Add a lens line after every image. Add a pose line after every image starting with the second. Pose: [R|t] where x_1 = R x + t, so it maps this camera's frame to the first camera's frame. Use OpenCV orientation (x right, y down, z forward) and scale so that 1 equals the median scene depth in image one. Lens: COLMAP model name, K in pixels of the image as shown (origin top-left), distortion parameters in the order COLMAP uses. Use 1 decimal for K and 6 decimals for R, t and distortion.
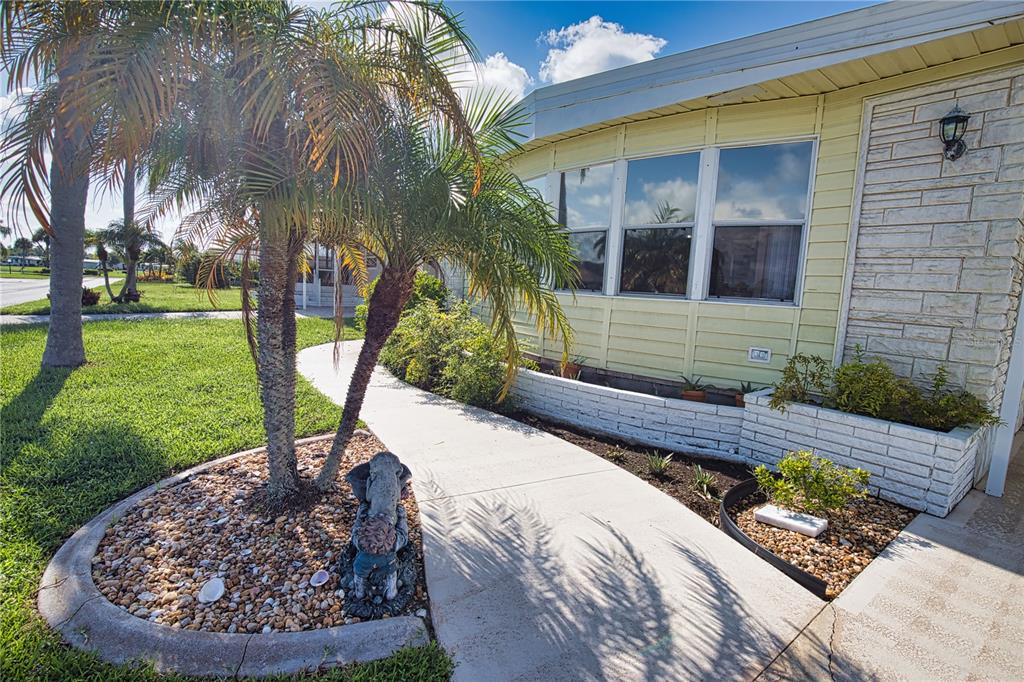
lens RADIAL K [[479.4, 0, 523.2], [0, 479.4, 333.0], [0, 0, 1]] dist [-0.001329, -0.000106]
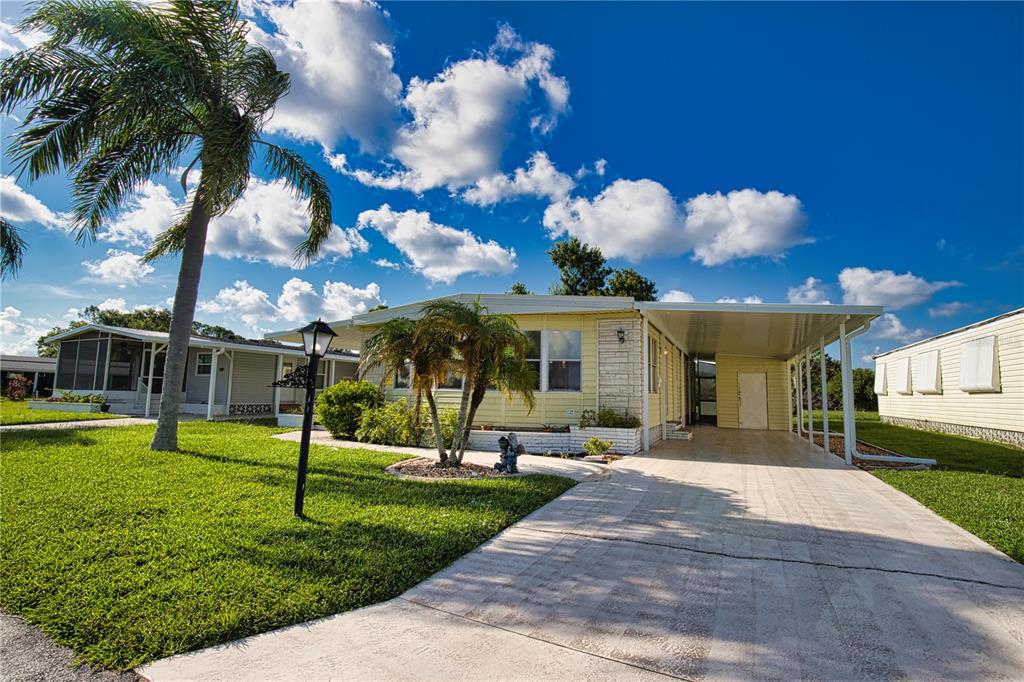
lens RADIAL K [[462.3, 0, 517.8], [0, 462.3, 349.0], [0, 0, 1]] dist [-0.027489, -0.000036]
pose [[0.888977, 0.006741, 0.457903, -0.959383], [0.076086, 0.983821, -0.162197, 0.100836], [-0.451587, 0.179030, 0.874081, -1.163196]]
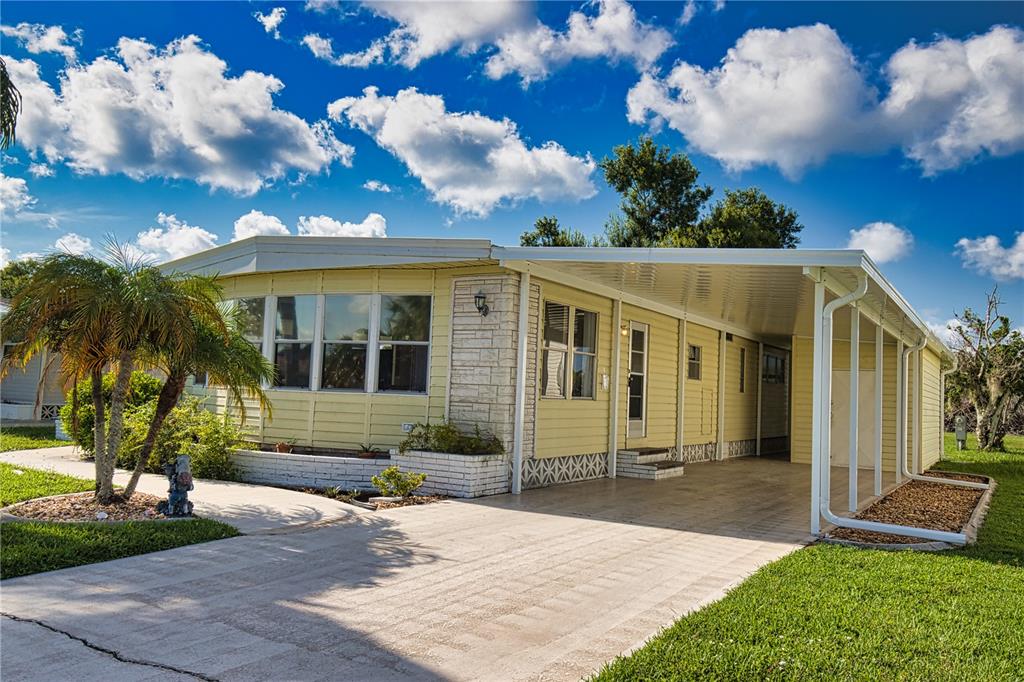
lens RADIAL K [[764.8, 0, 509.0], [0, 764.8, 350.8], [0, 0, 1]] dist [0.023009, -0.000220]
pose [[0.946137, 0.003586, 0.323748, 0.003531], [0.042961, 0.989706, -0.136515, 0.171982], [-0.320905, 0.143070, 0.936243, -1.630009]]
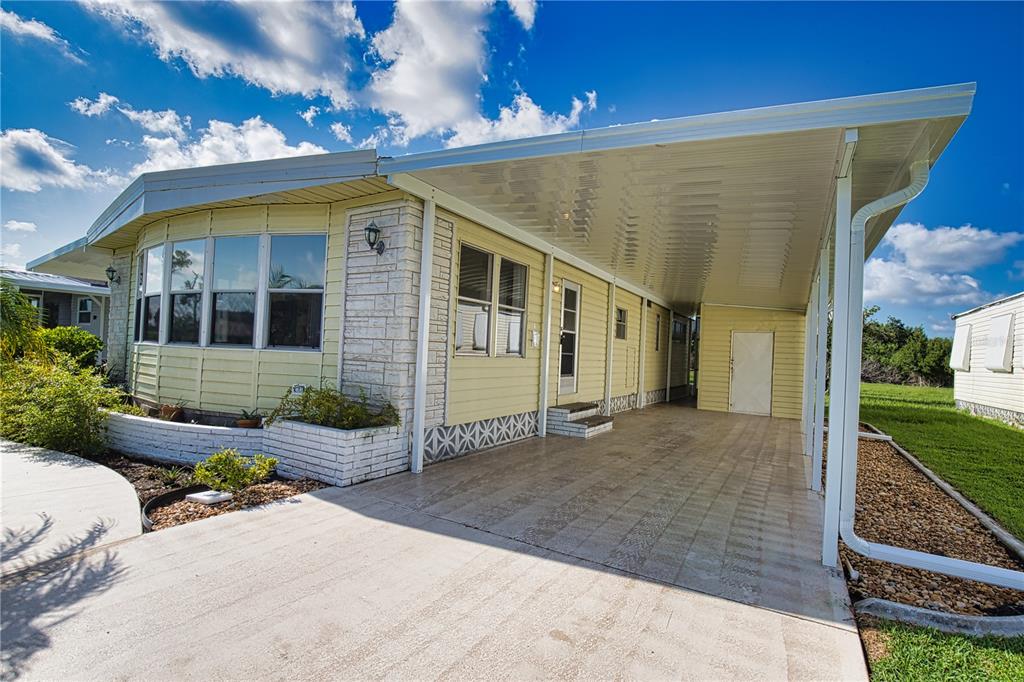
lens RADIAL K [[468.0, 0, 514.3], [0, 468.0, 345.5], [0, 0, 1]] dist [-0.026794, 0.000764]
pose [[0.933386, -0.006907, 0.358808, 0.665136], [0.043104, 0.994735, -0.092980, 0.079837], [-0.356276, 0.102252, 0.928769, -0.462279]]
